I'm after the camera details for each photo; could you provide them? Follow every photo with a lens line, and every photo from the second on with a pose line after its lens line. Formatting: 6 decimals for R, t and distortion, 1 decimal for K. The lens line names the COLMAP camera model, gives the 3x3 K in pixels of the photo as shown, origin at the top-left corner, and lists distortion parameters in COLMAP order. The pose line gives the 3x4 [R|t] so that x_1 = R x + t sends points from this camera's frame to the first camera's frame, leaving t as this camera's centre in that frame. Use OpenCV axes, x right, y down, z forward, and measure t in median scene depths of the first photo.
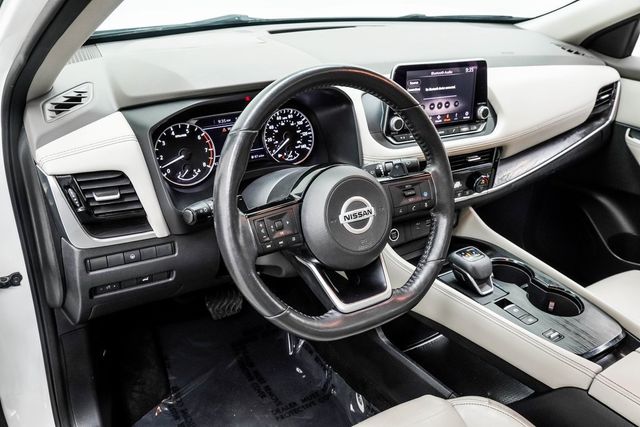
lens RADIAL K [[571.7, 0, 321.3], [0, 571.7, 202.7], [0, 0, 1]] dist [-0.060979, 0.069472]
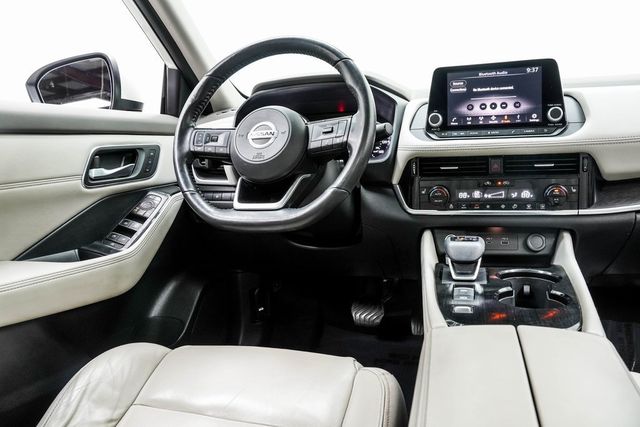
lens RADIAL K [[469.9, 0, 327.5], [0, 469.9, 215.3], [0, 0, 1]] dist [-0.101355, 0.011125]
pose [[0.633195, 0.025863, -0.773560, 0.673018], [-0.262831, 0.947237, -0.183470, 0.239898], [0.728000, 0.319488, 0.606584, 0.379205]]
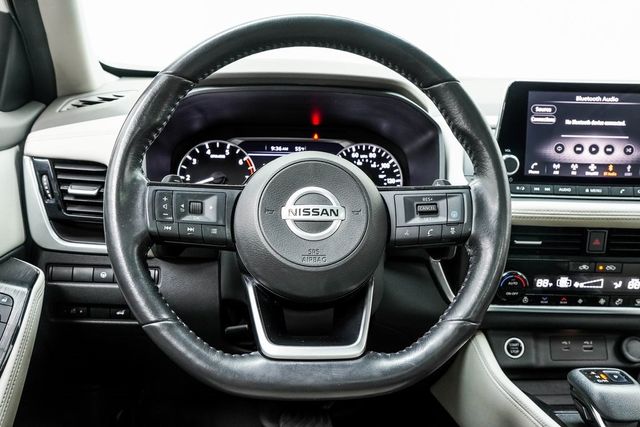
lens RADIAL K [[681.4, 0, 322.8], [0, 681.4, 212.3], [0, 0, 1]] dist [0.041694, 0.000000]
pose [[0.883023, 0.059667, -0.465522, 0.314797], [-0.188127, 0.953712, -0.234608, 0.145534], [0.429976, 0.294742, 0.853375, 0.226948]]
